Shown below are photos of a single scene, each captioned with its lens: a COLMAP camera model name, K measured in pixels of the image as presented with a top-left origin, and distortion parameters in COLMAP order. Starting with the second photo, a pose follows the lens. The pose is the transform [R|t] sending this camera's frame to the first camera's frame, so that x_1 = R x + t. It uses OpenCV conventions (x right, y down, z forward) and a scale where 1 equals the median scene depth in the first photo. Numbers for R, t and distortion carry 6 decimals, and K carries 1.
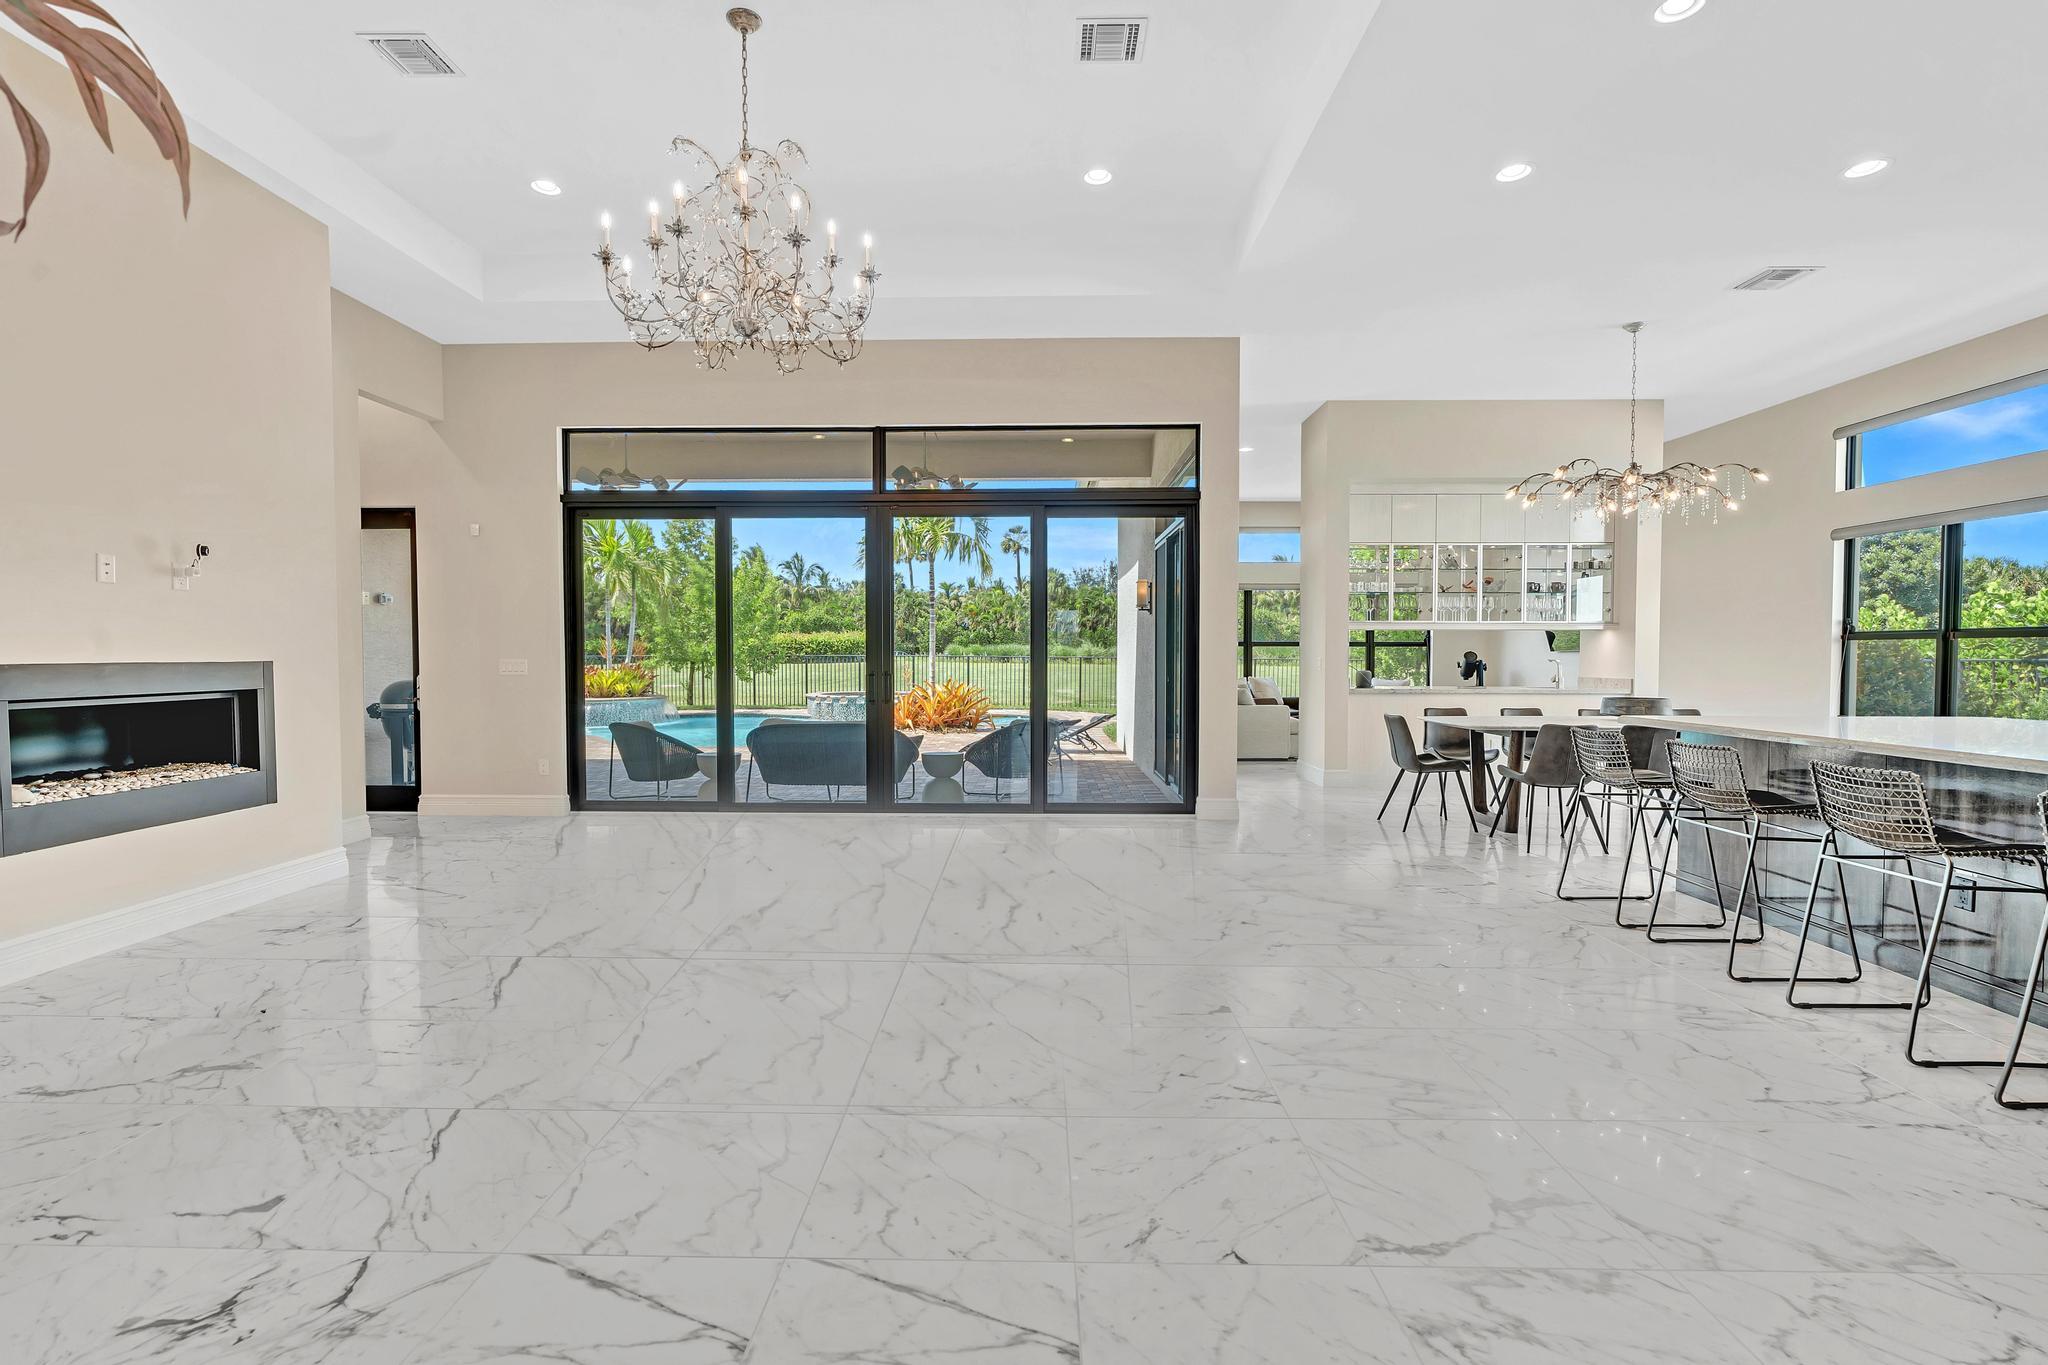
lens RADIAL K [[924.3, 0, 1028.7], [0, 924.3, 690.3], [0, 0, 1]] dist [-0.002331, 0.000180]
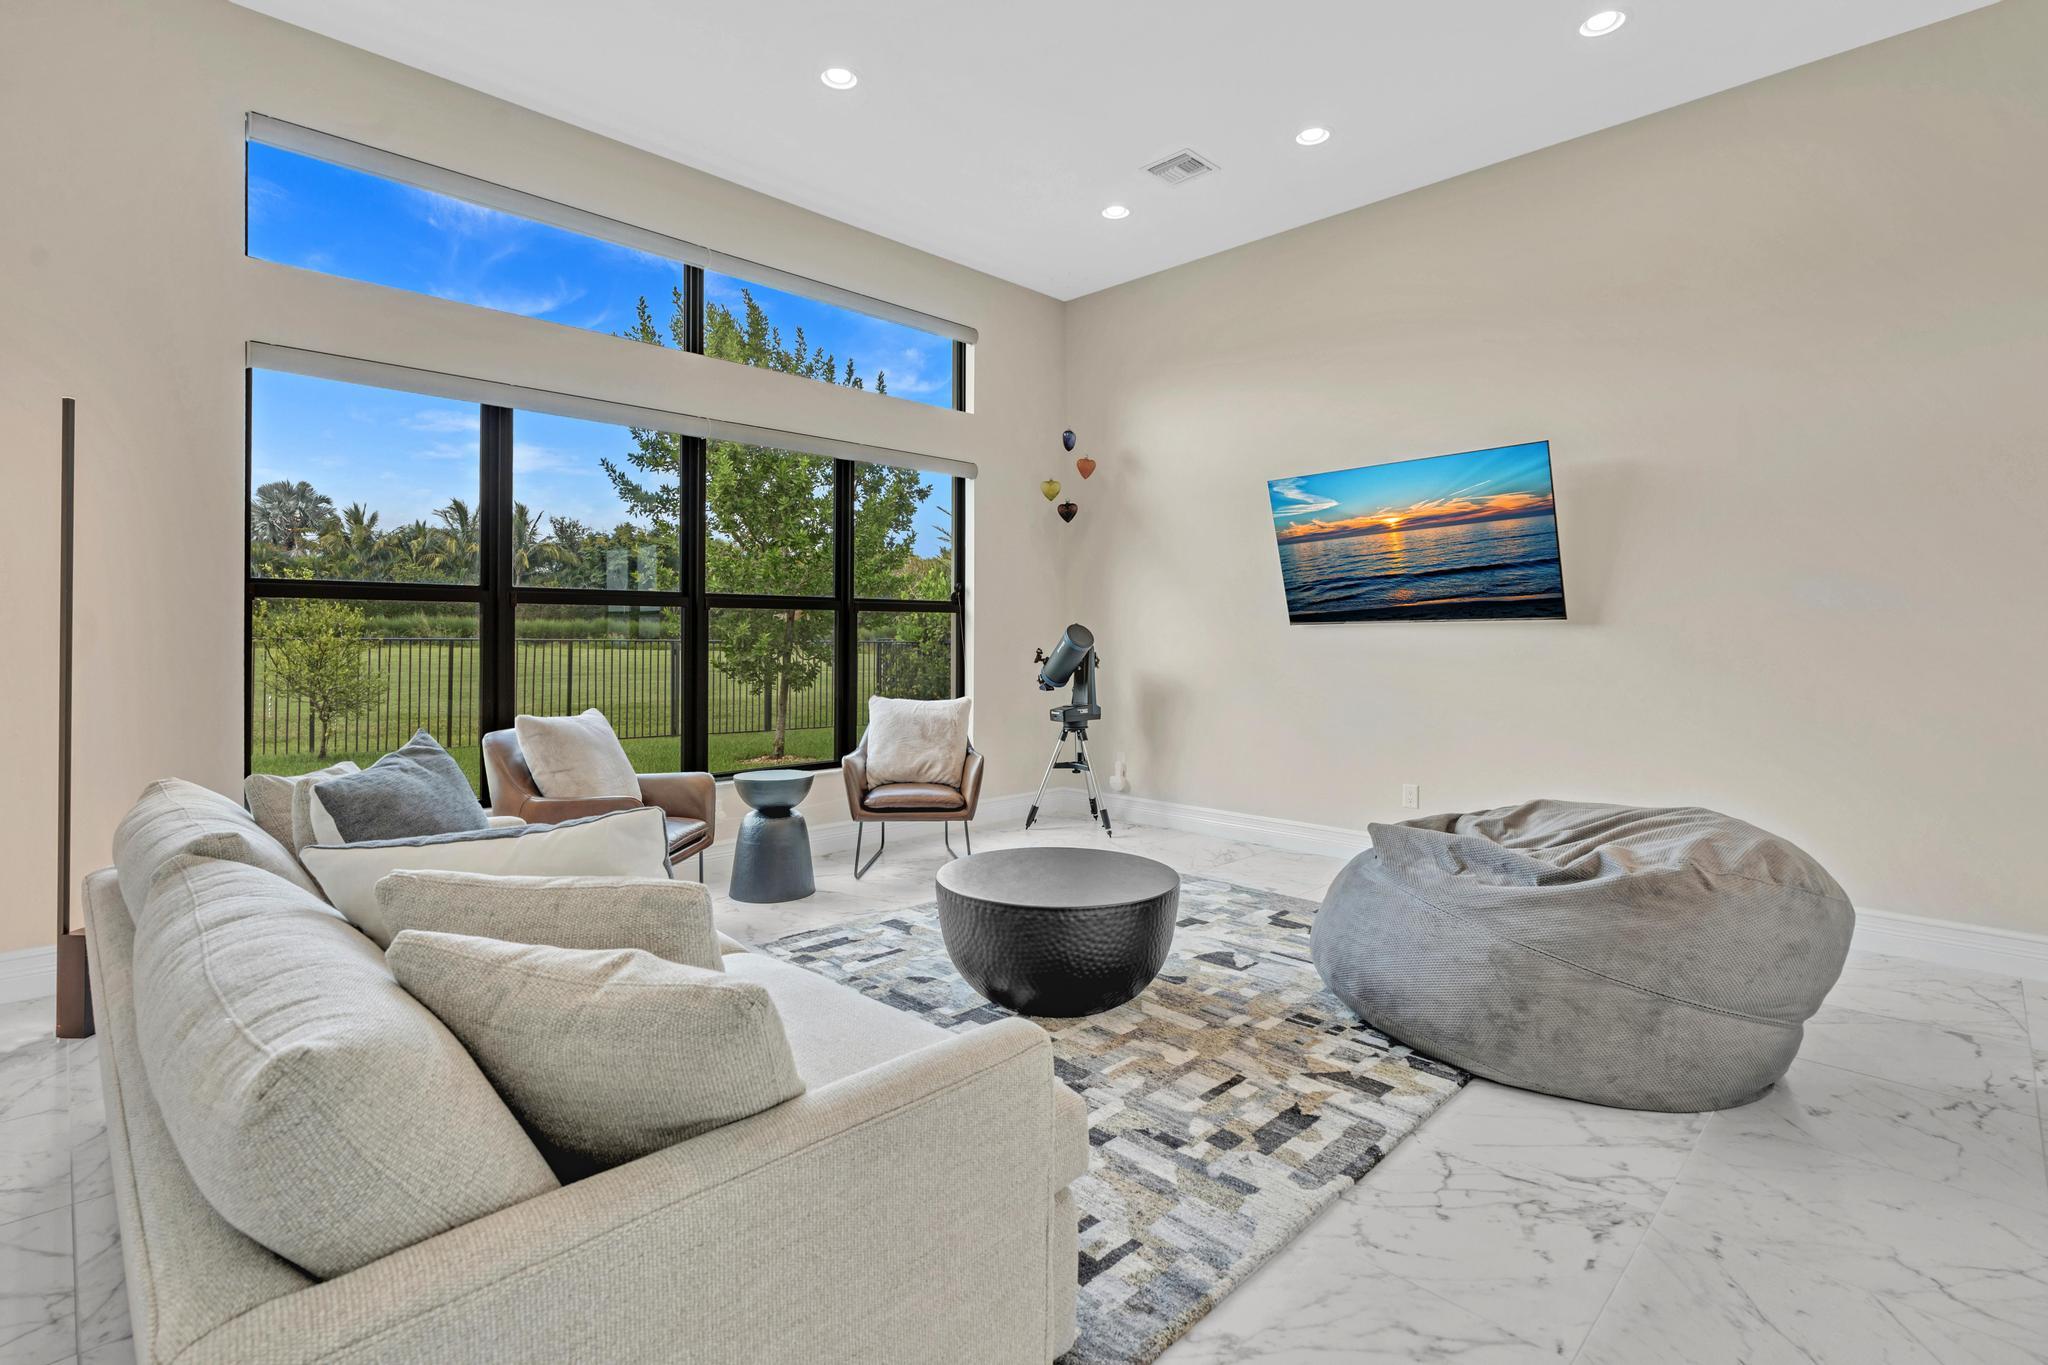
lens RADIAL K [[974.4, 0, 1017.8], [0, 974.4, 633.3], [0, 0, 1]] dist [-0.000792, 0.000426]
pose [[0.702086, 0.001489, 0.712091, 0.238558], [0.025891, 0.999283, -0.027617, -0.045284], [-0.711621, 0.037826, 0.701544, 1.197012]]
